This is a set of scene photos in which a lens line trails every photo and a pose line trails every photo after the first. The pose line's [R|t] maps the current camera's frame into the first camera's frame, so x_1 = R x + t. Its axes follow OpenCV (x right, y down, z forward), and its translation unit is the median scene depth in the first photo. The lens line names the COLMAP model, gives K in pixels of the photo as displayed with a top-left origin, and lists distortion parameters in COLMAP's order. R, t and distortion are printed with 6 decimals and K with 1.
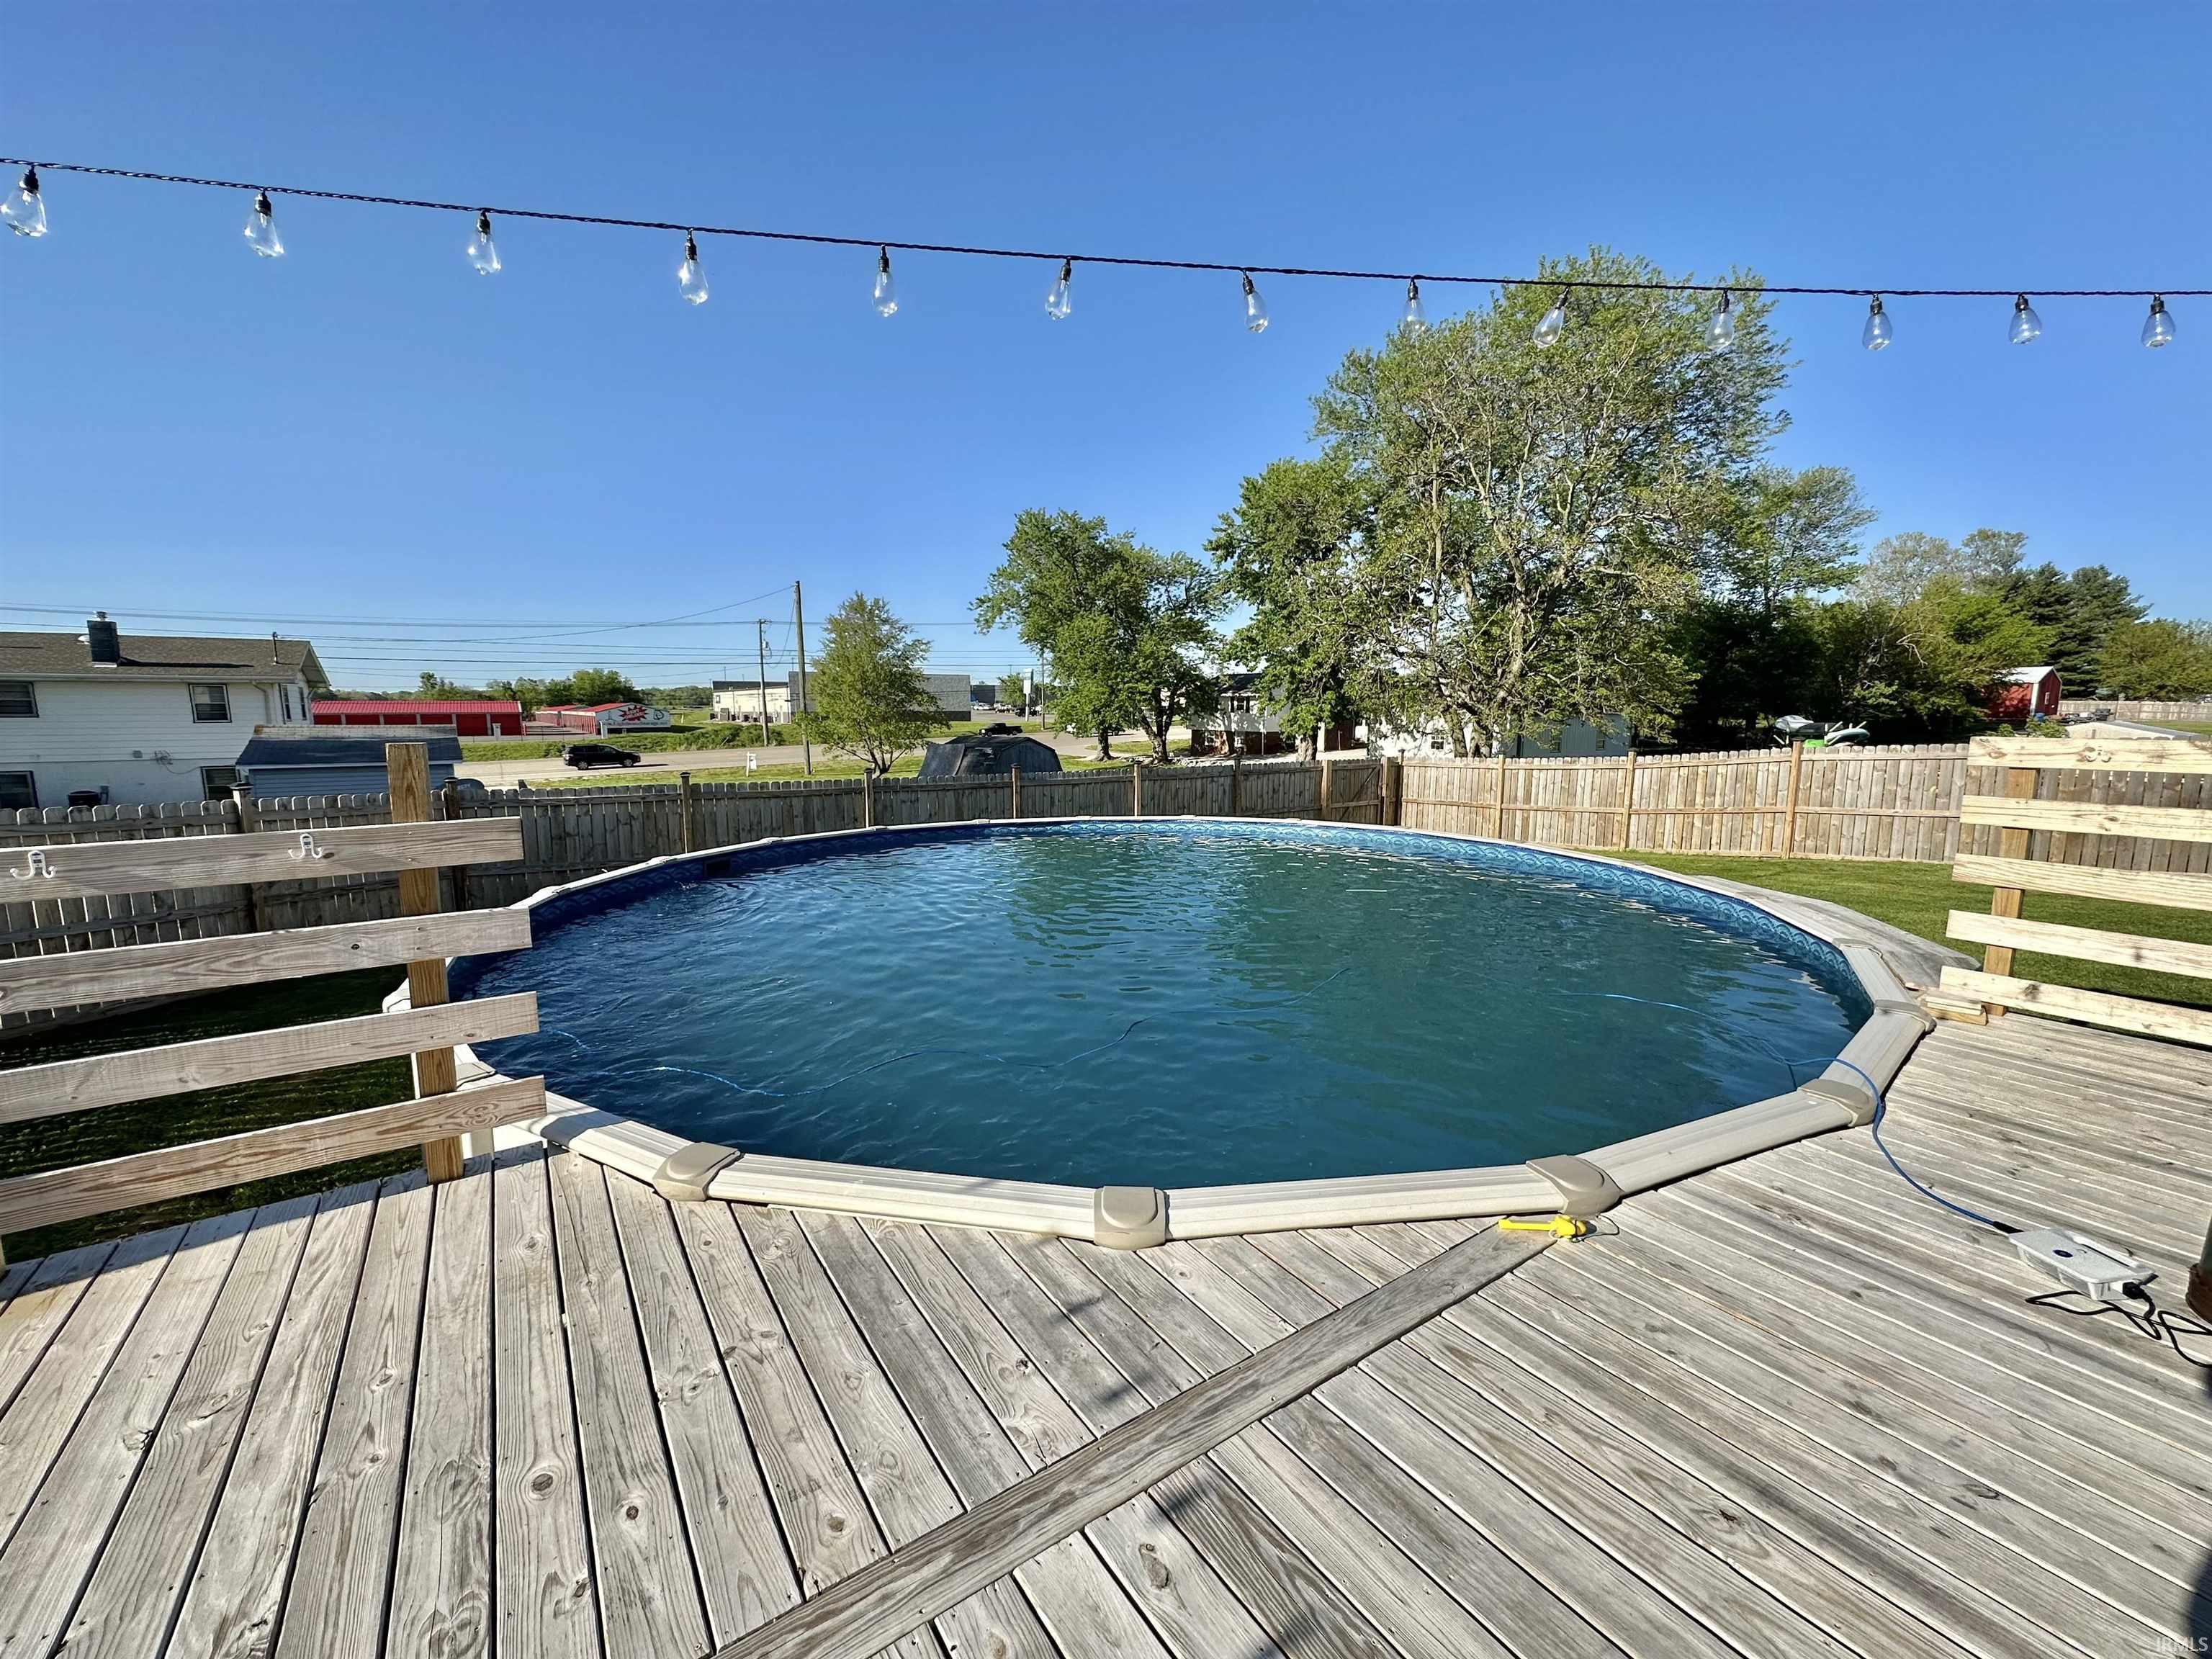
lens RADIAL K [[874.5, 0, 1104.6], [0, 874.5, 826.2], [0, 0, 1]] dist [-0.002538, 0.000055]
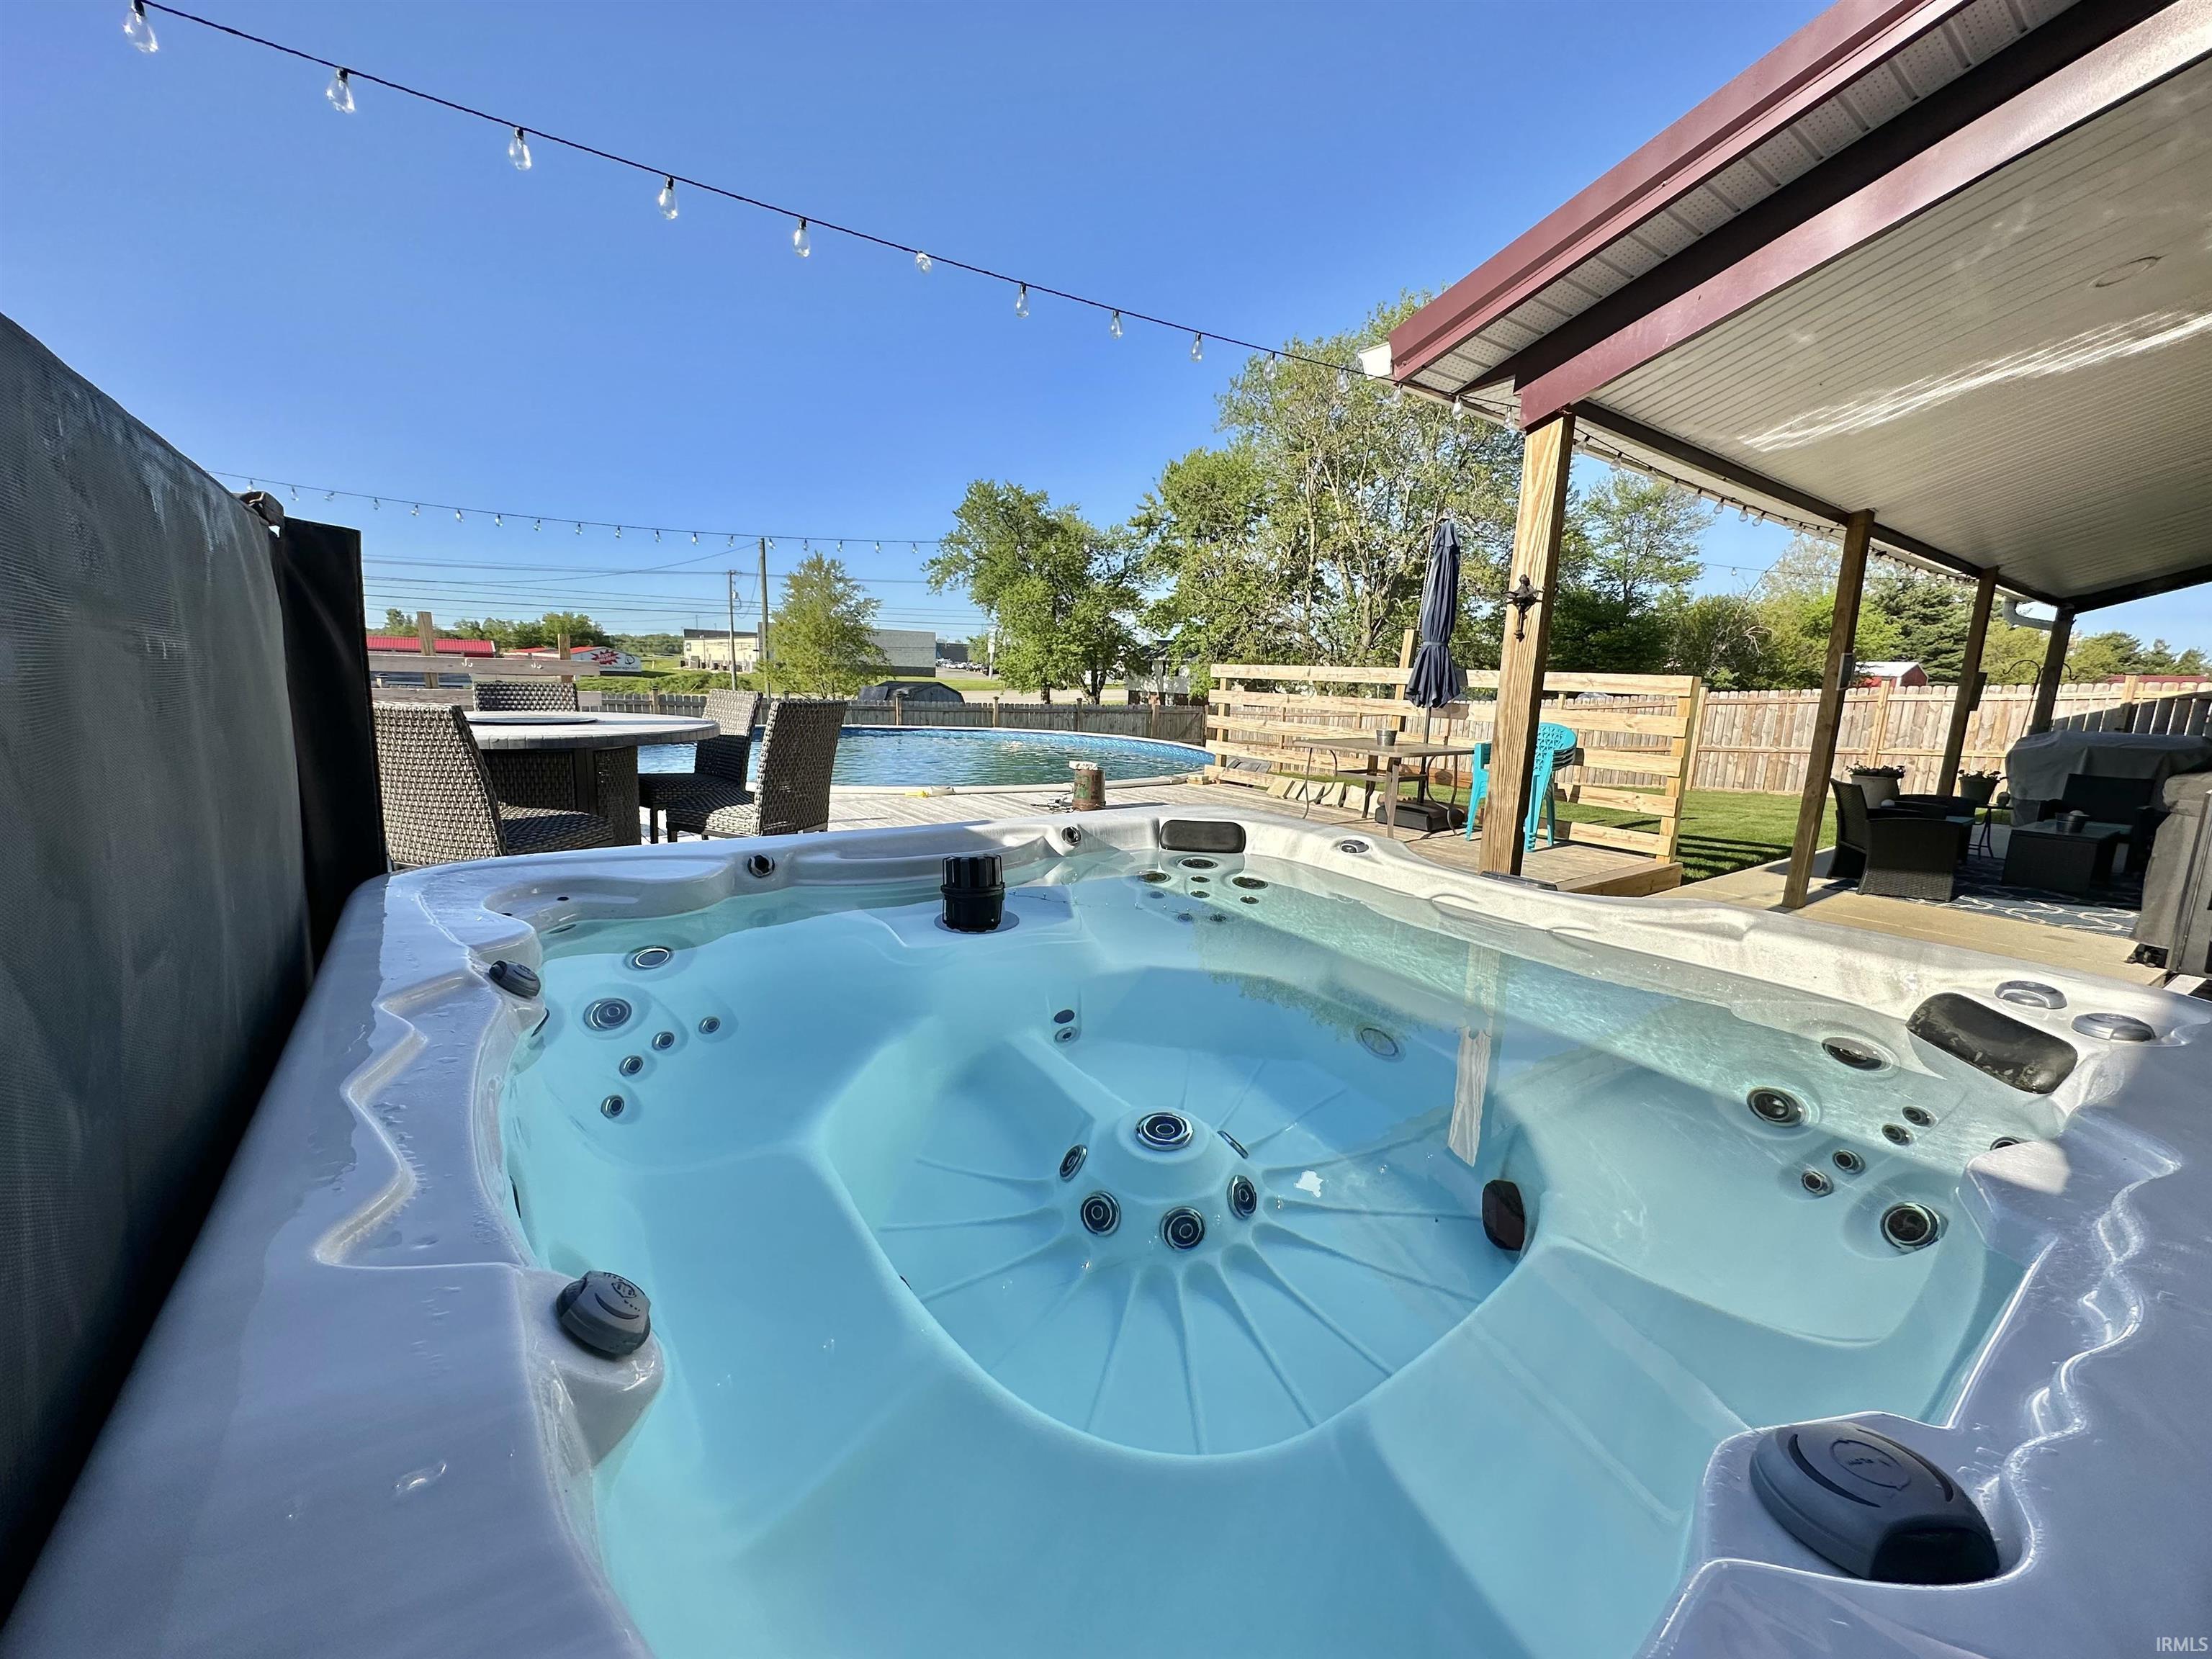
lens RADIAL K [[874.5, 0, 1106.5], [0, 874.5, 826.1], [0, 0, 1]] dist [-0.002538, 0.000055]
pose [[0.999028, 0.031695, 0.030624, 0.055334], [-0.032876, 0.998703, 0.038889, 0.021029], [-0.029352, -0.039858, 0.998774, -0.114160]]
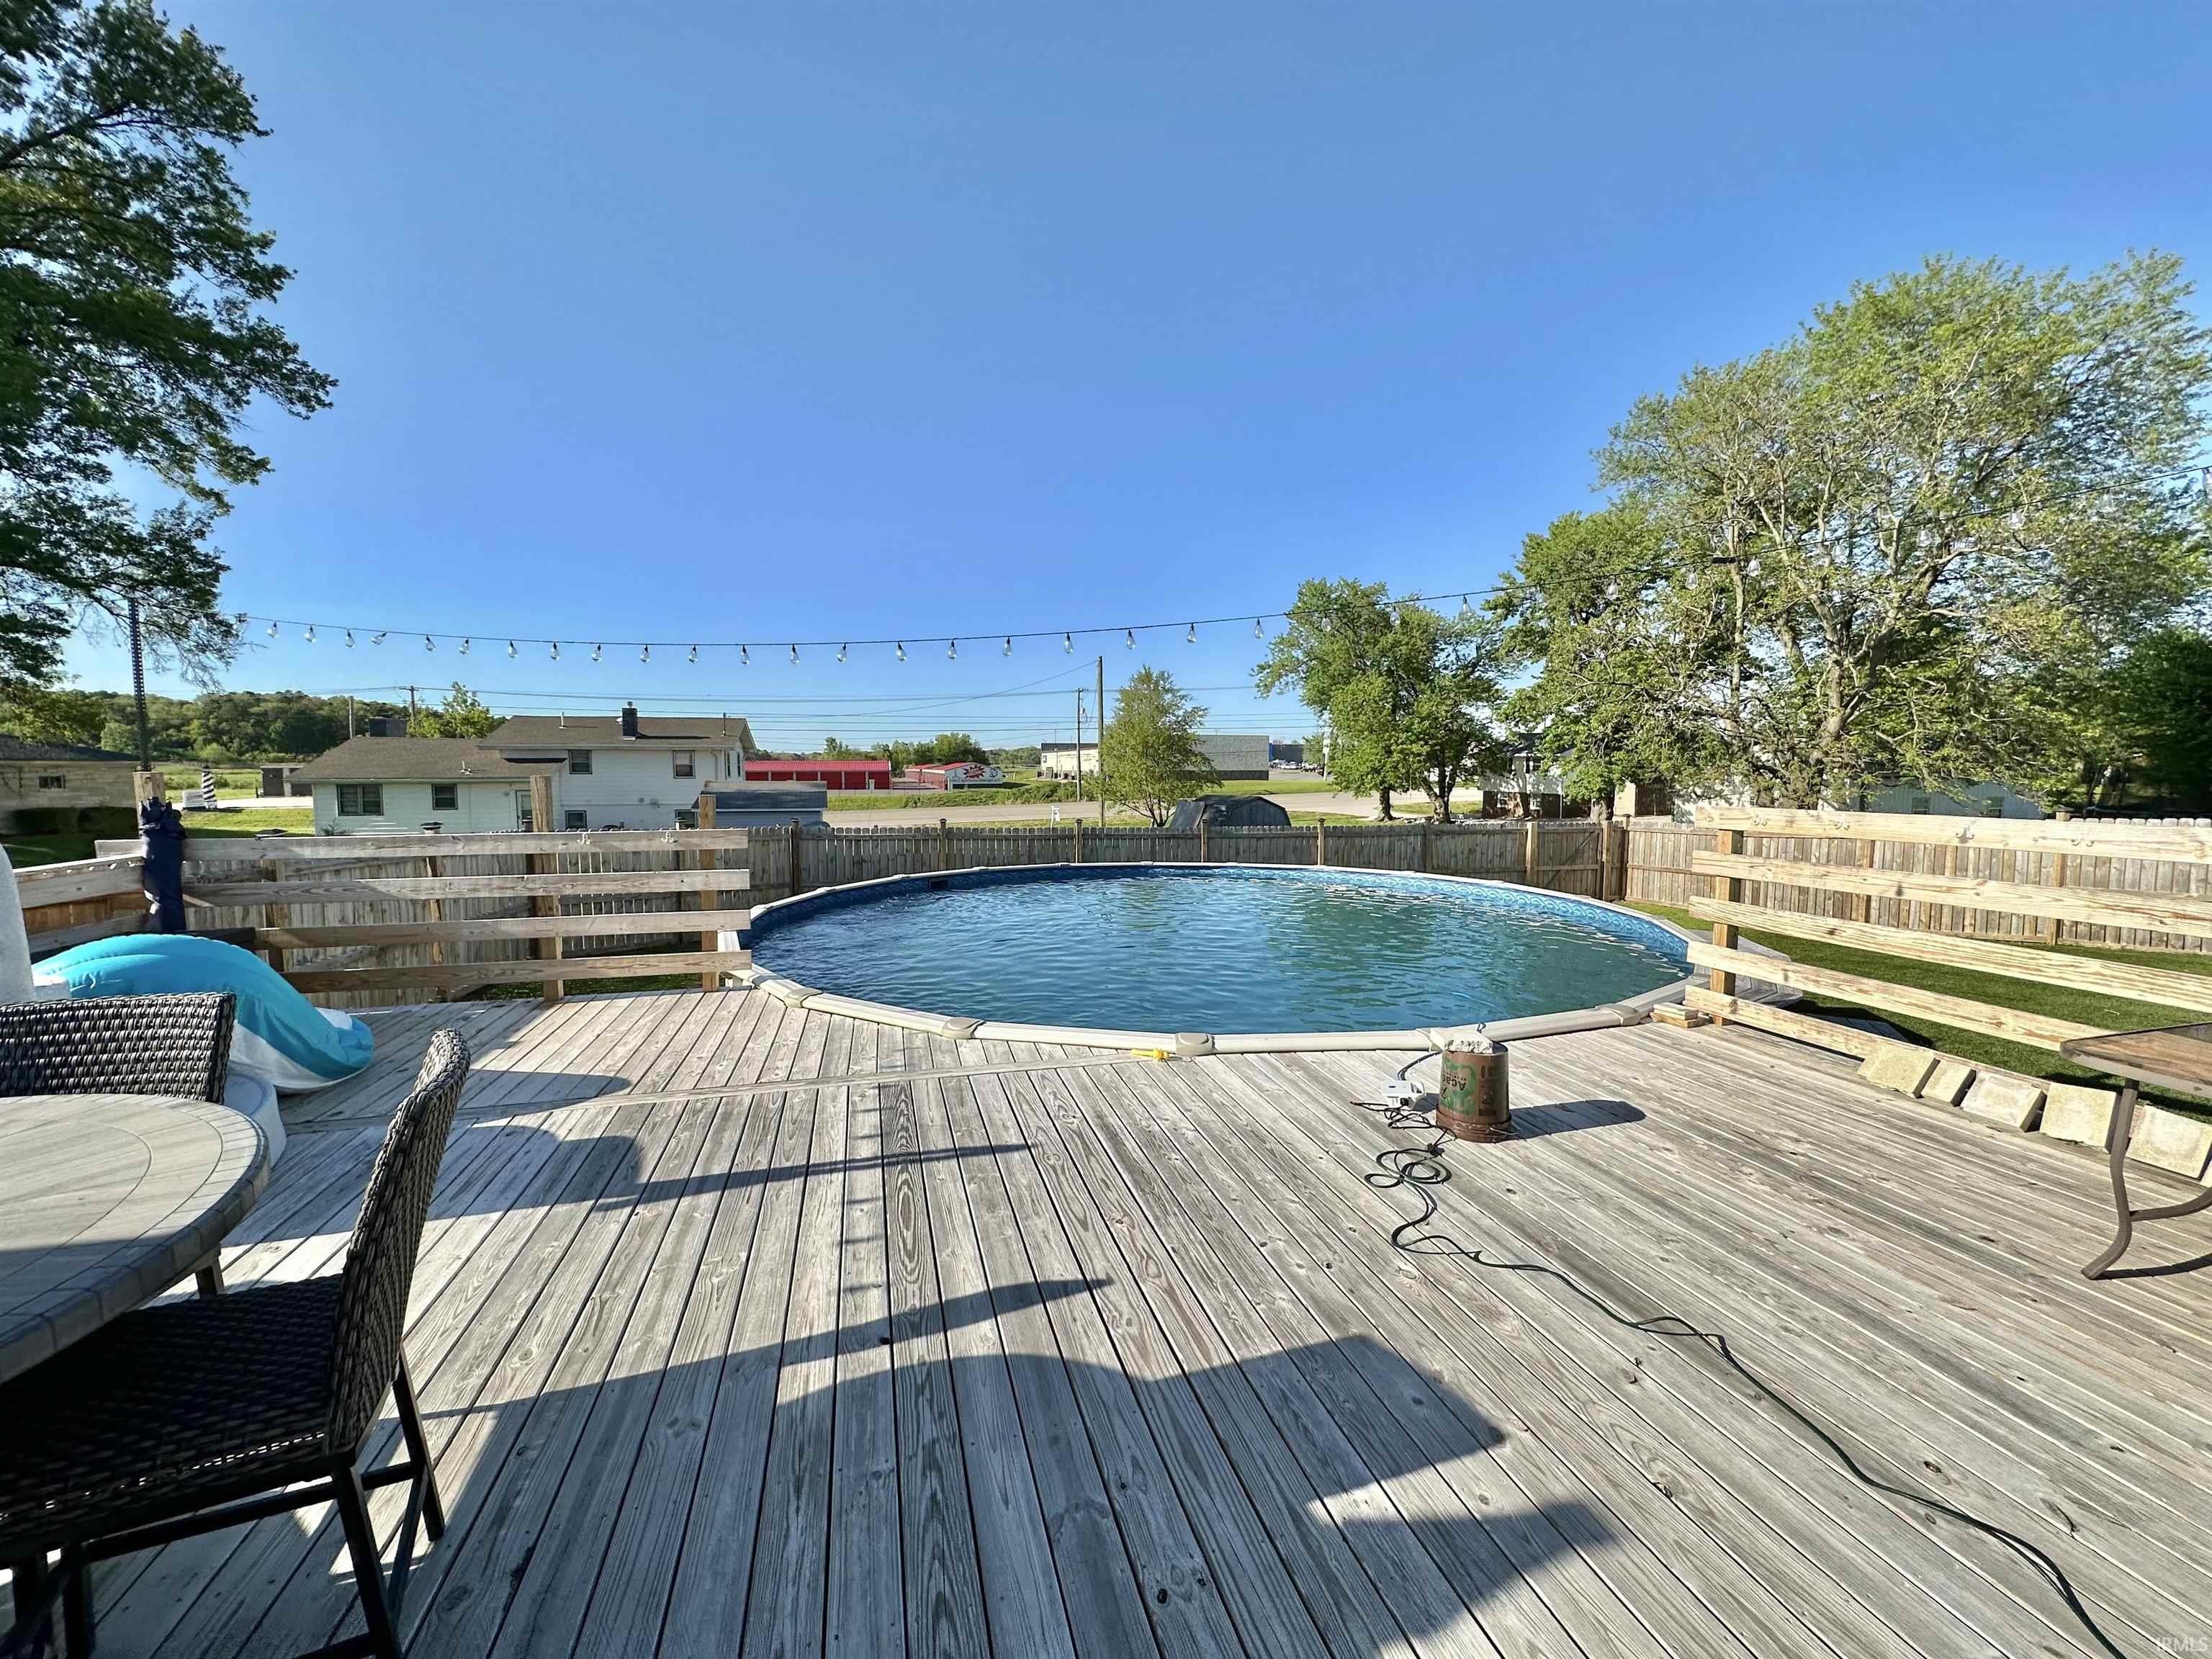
lens RADIAL K [[874.5, 0, 1111.2], [0, 874.5, 828.6], [0, 0, 1]] dist [-0.002538, 0.000055]
pose [[0.940557, 0.025412, -0.338683, 0.052177], [-0.047016, 0.997338, -0.055734, 0.003798], [0.336365, 0.068345, 0.939248, -0.042419]]
